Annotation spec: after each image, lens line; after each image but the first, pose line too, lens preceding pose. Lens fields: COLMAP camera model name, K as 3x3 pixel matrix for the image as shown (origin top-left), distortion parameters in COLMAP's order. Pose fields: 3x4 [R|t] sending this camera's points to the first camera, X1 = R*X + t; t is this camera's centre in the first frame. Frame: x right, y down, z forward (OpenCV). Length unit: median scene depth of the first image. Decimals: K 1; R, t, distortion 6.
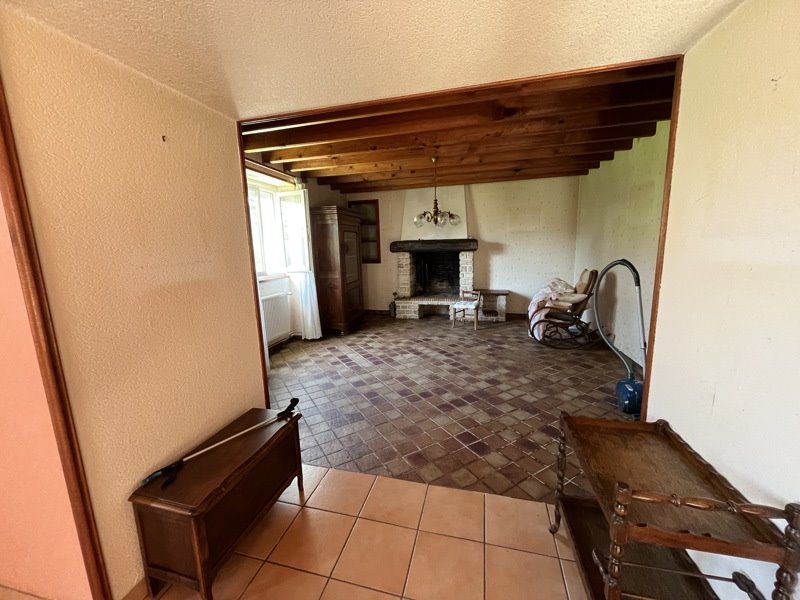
lens RADIAL K [[320.5, 0, 396.5], [0, 320.5, 299.7], [0, 0, 1]] dist [0.000380, 0.000002]
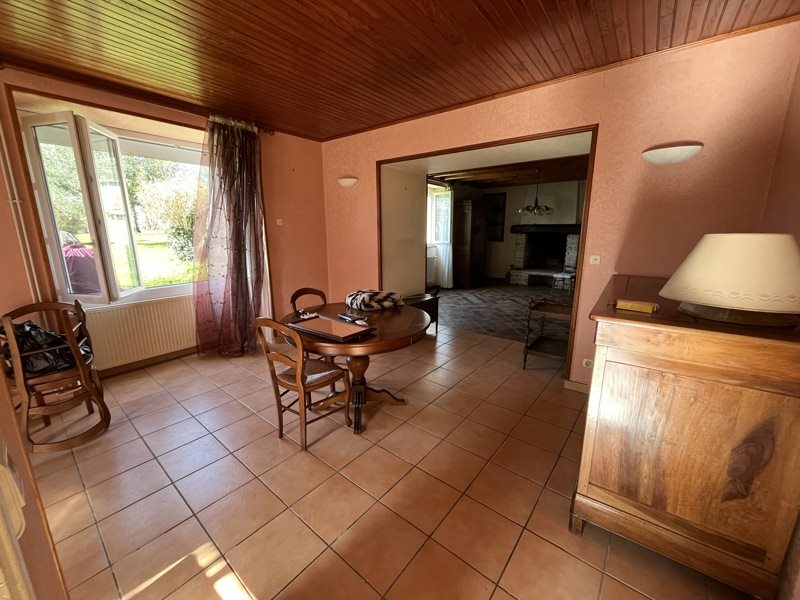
lens RADIAL K [[320.5, 0, 396.5], [0, 320.5, 299.7], [0, 0, 1]] dist [0.000380, 0.000002]
pose [[0.908879, 0.111139, -0.401980, 0.135167], [-0.088964, 0.993320, 0.073484, 0.080988], [0.407462, -0.031026, 0.912695, -0.479097]]
